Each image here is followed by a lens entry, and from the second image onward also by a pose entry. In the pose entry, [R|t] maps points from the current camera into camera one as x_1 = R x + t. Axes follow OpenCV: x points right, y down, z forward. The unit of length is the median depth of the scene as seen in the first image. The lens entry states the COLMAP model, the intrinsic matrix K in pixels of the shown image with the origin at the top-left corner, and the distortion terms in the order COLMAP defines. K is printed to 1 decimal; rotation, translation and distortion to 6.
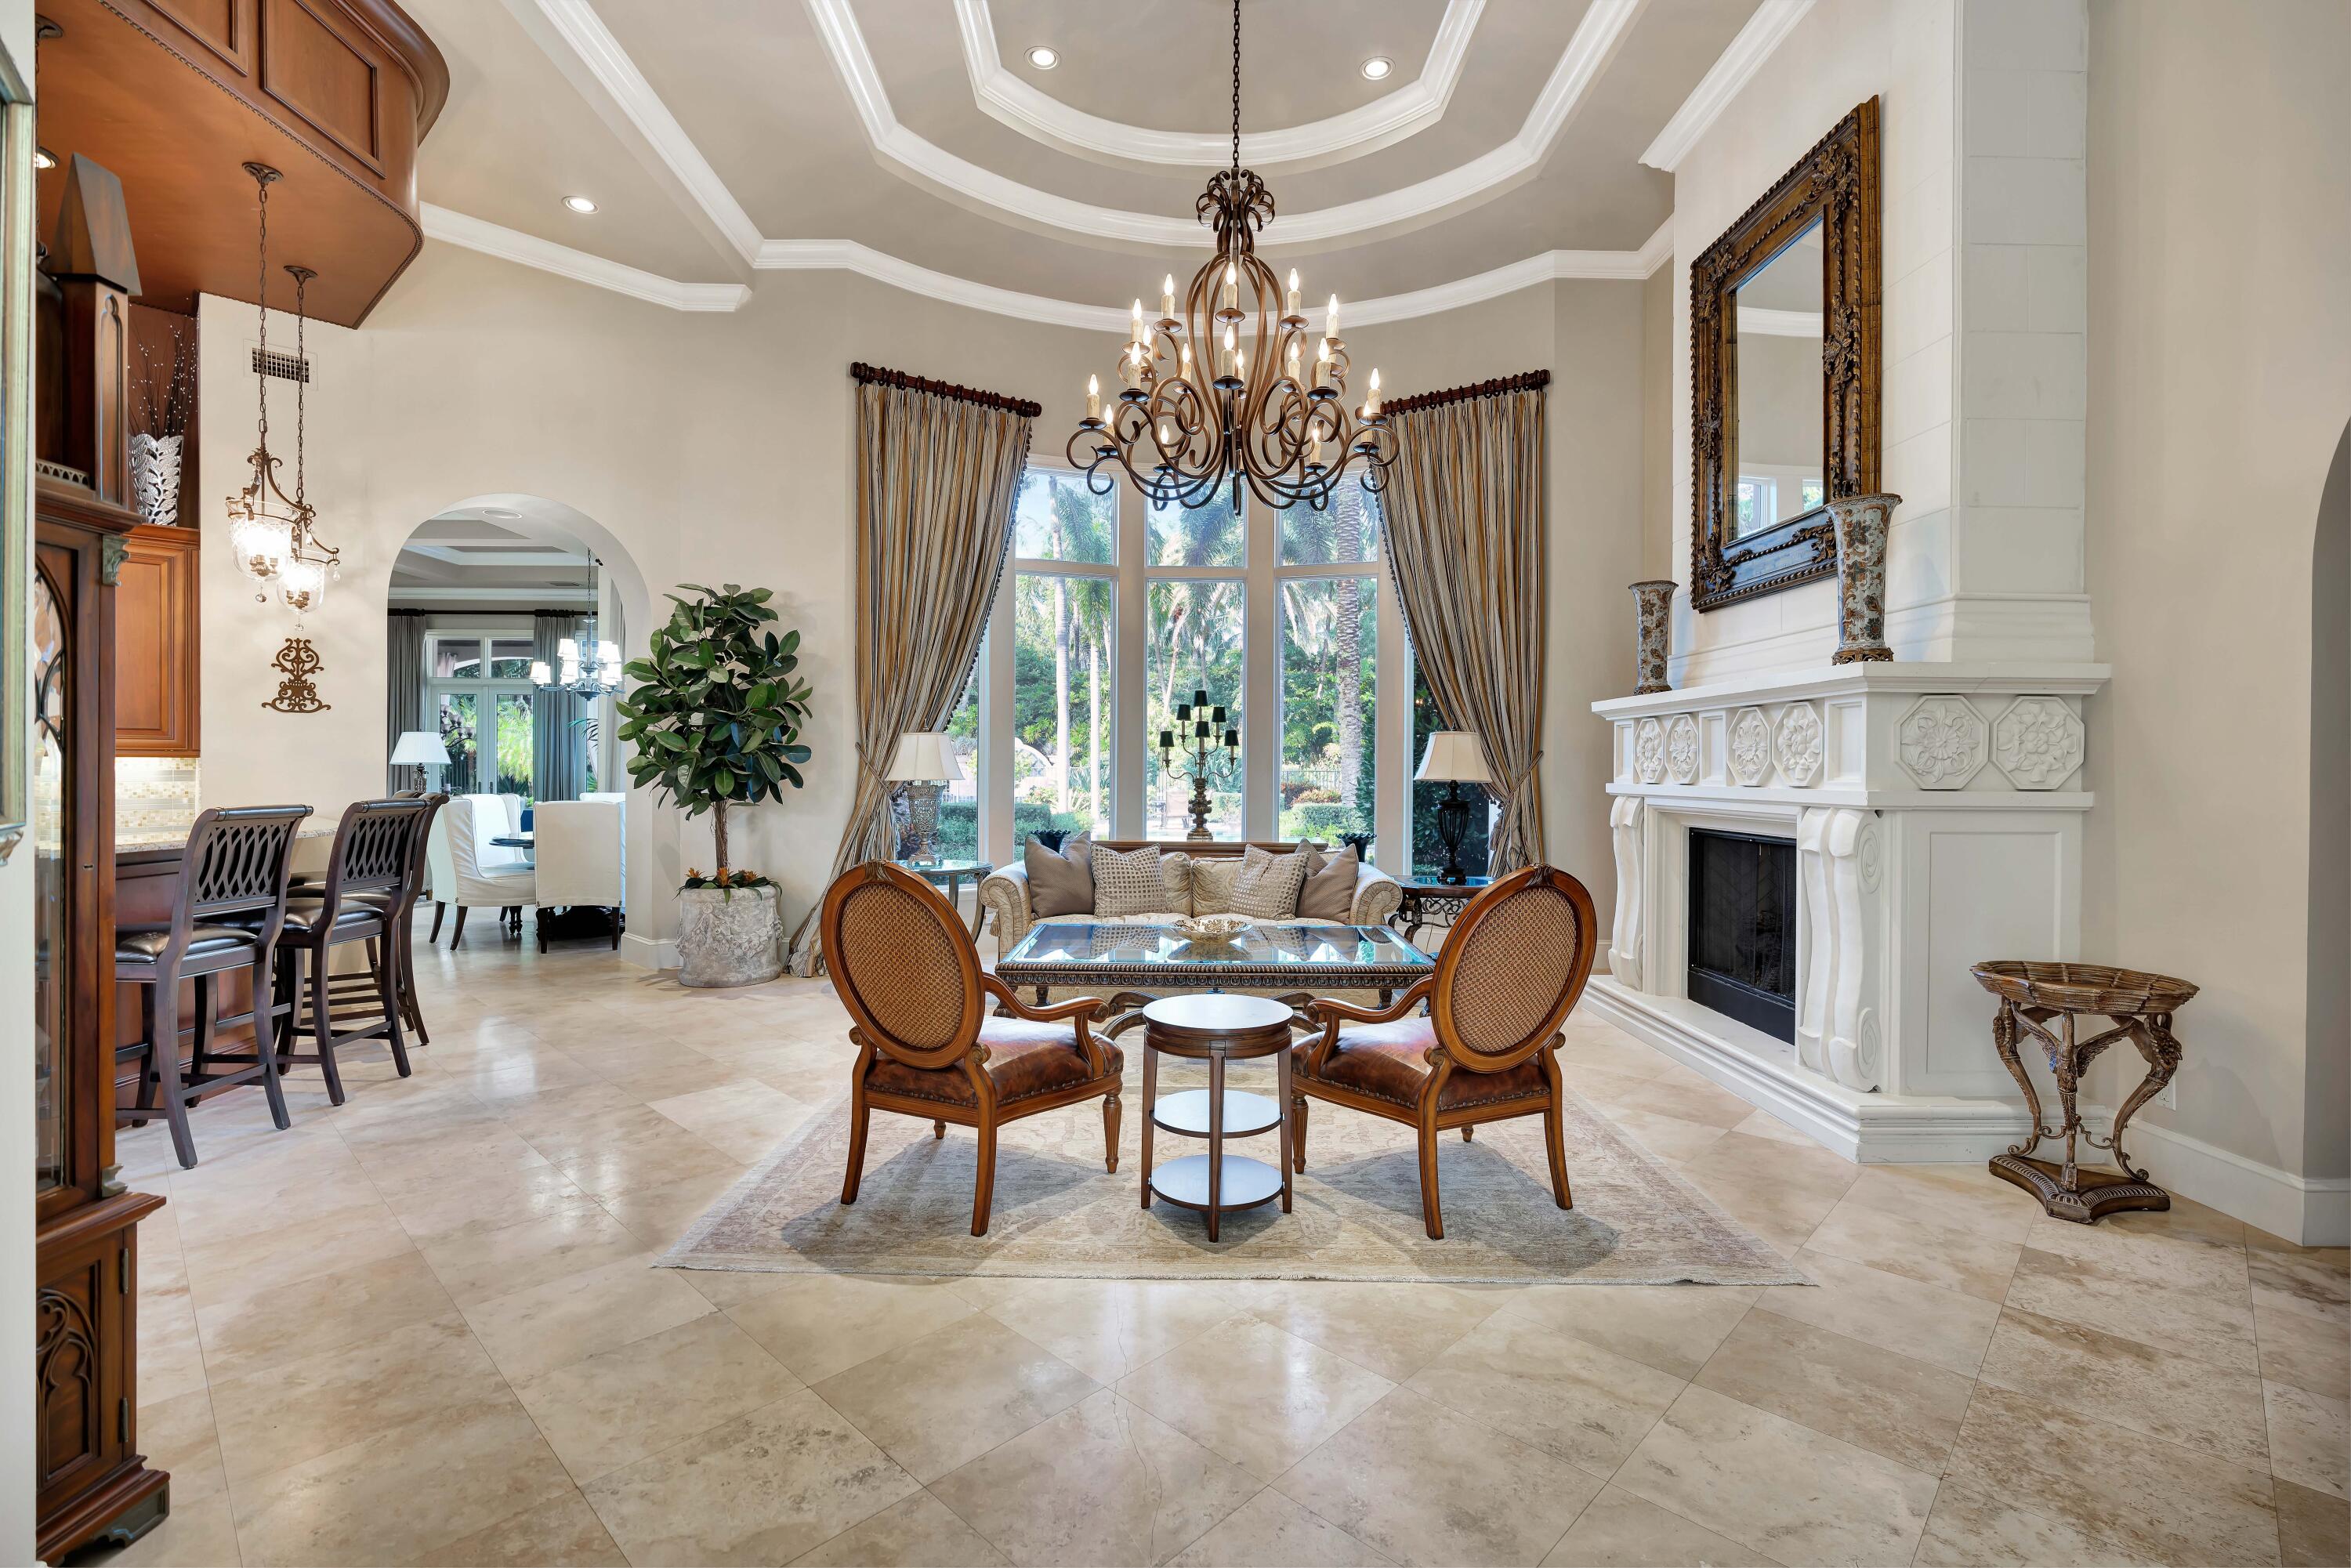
lens RADIAL K [[1051.2, 0, 1175.8], [0, 1051.2, 778.5], [0, 0, 1]] dist [-0.014772, 0.005685]
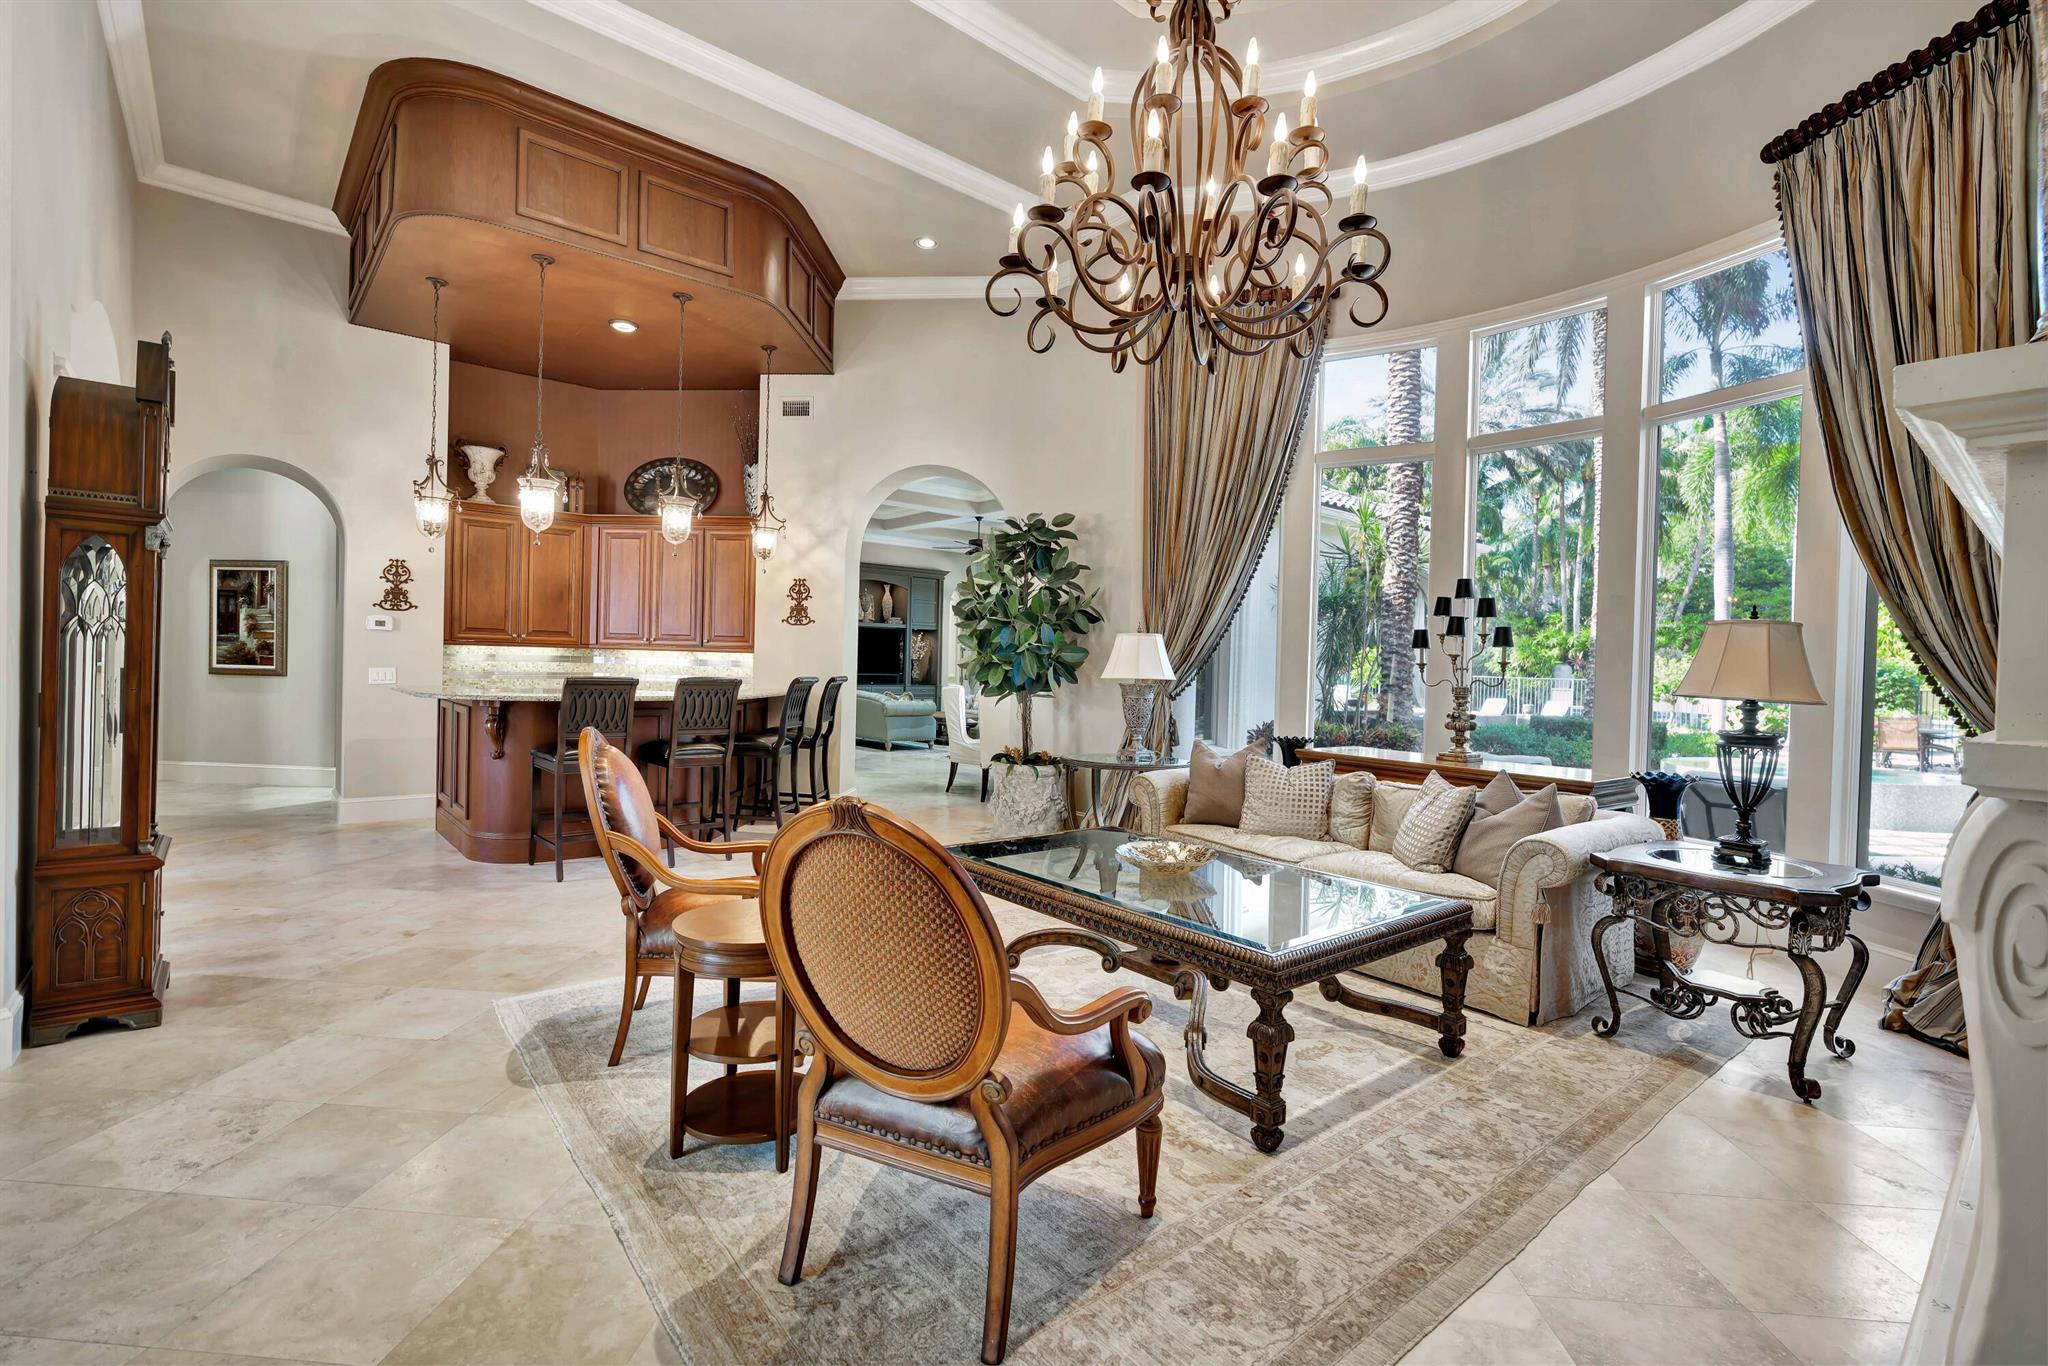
lens RADIAL K [[915.7, 0, 1014.8], [0, 915.7, 677.4], [0, 0, 1]] dist [-0.014772, 0.005685]
pose [[0.640831, 0.023003, -0.767338, 0.381791], [-0.029881, 0.999541, 0.005010, -0.000872], [0.767101, 0.019719, 0.641224, 0.316361]]
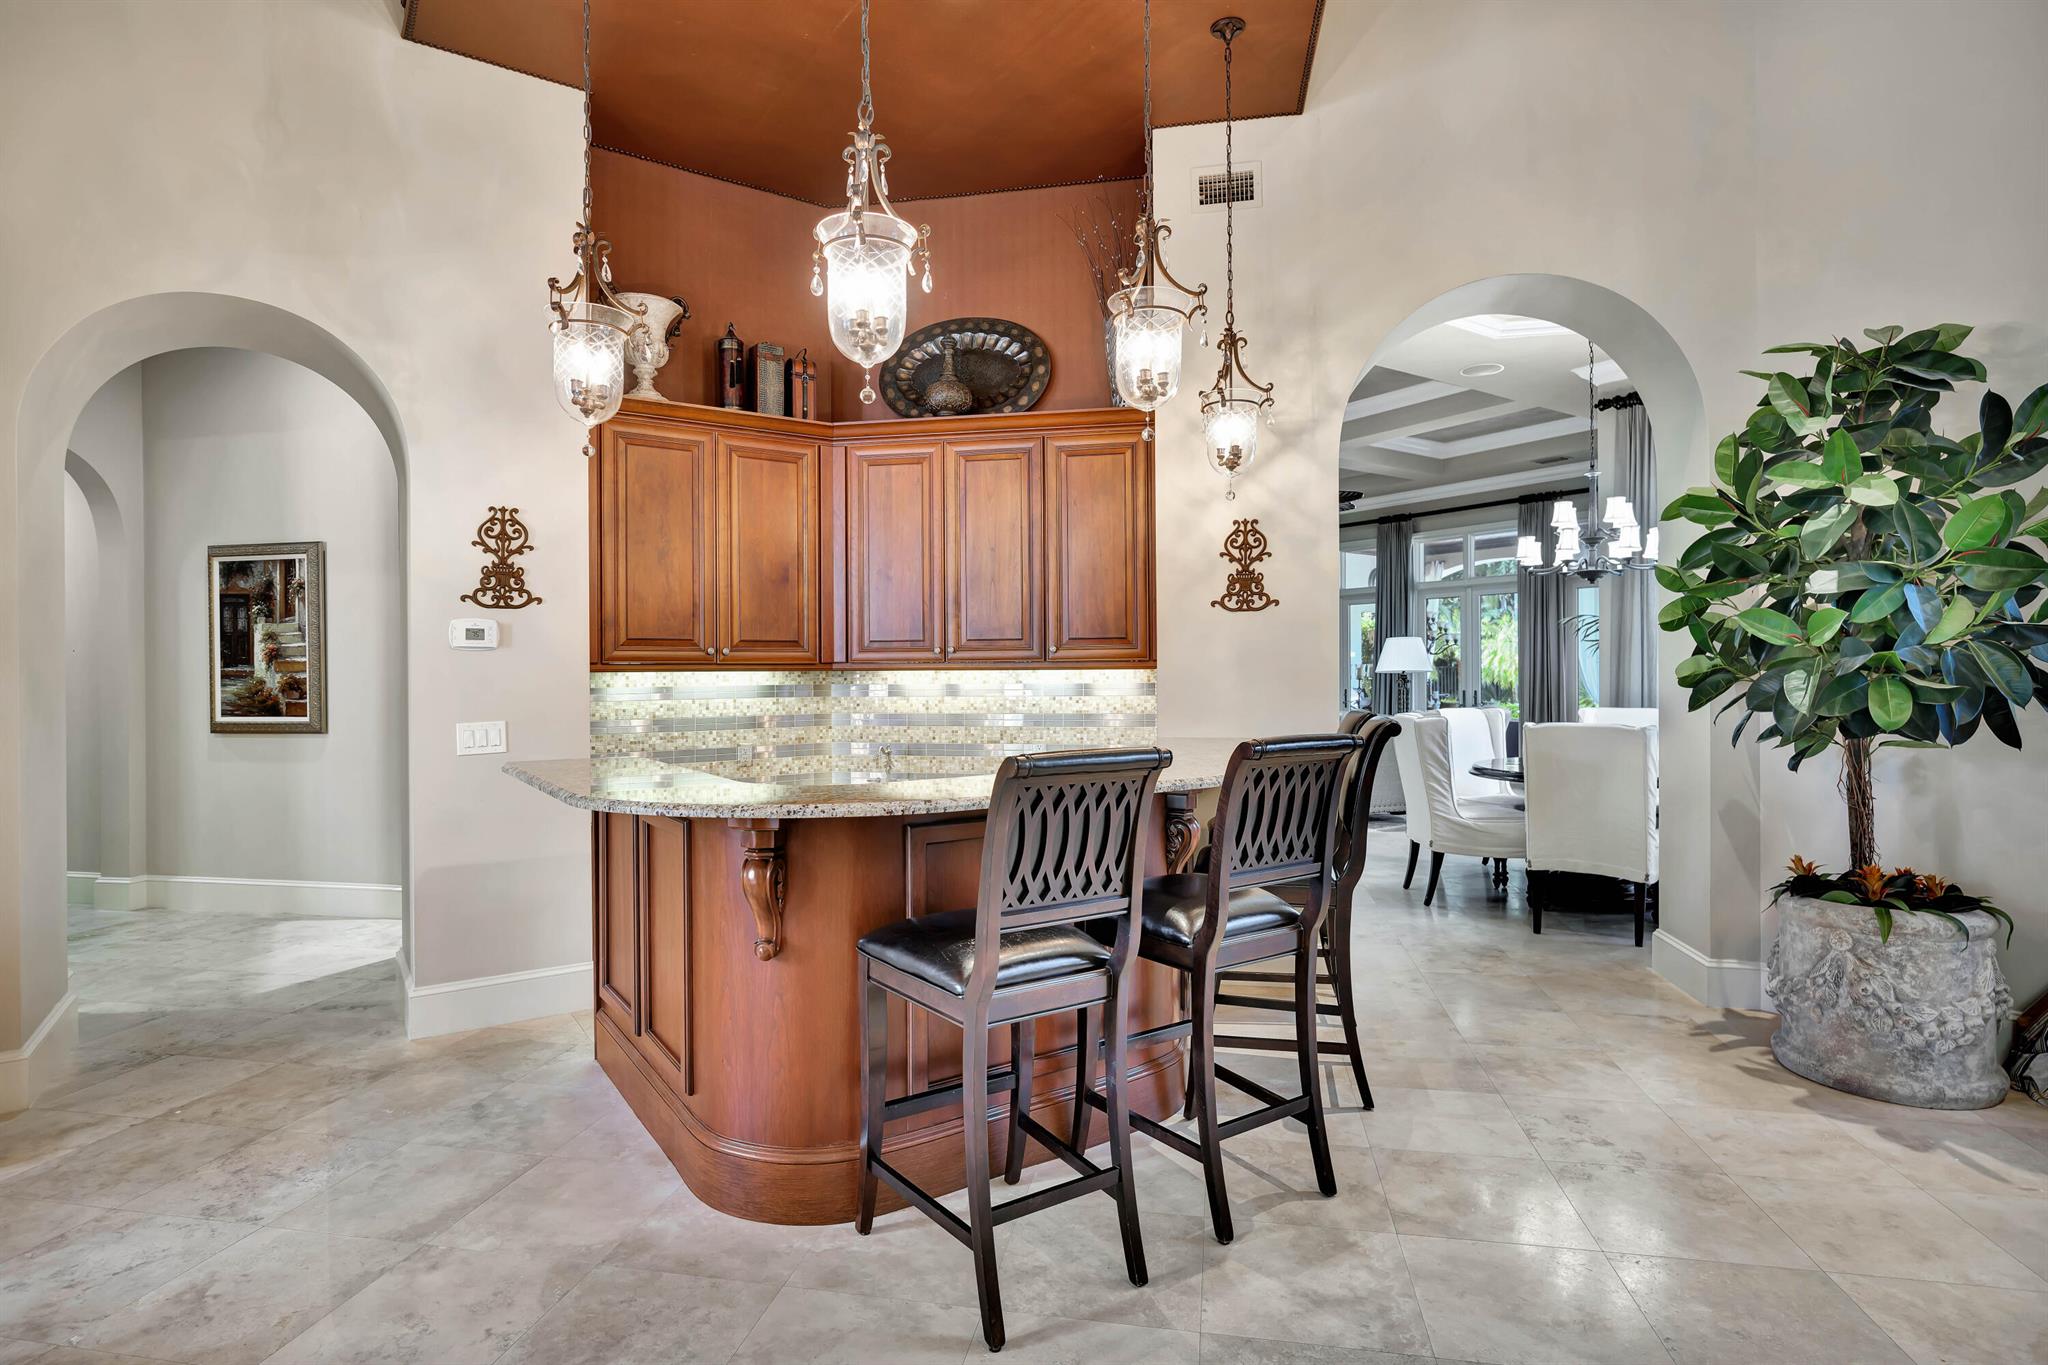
lens RADIAL K [[1043.6, 0, 1024.7], [0, 1043.6, 674.3], [0, 0, 1]] dist [-0.004157, 0.003616]
pose [[0.548264, -0.009178, -0.836255, -0.229111], [0.001863, 0.999951, -0.009754, -0.006120], [0.836303, 0.003789, 0.548254, 0.363251]]
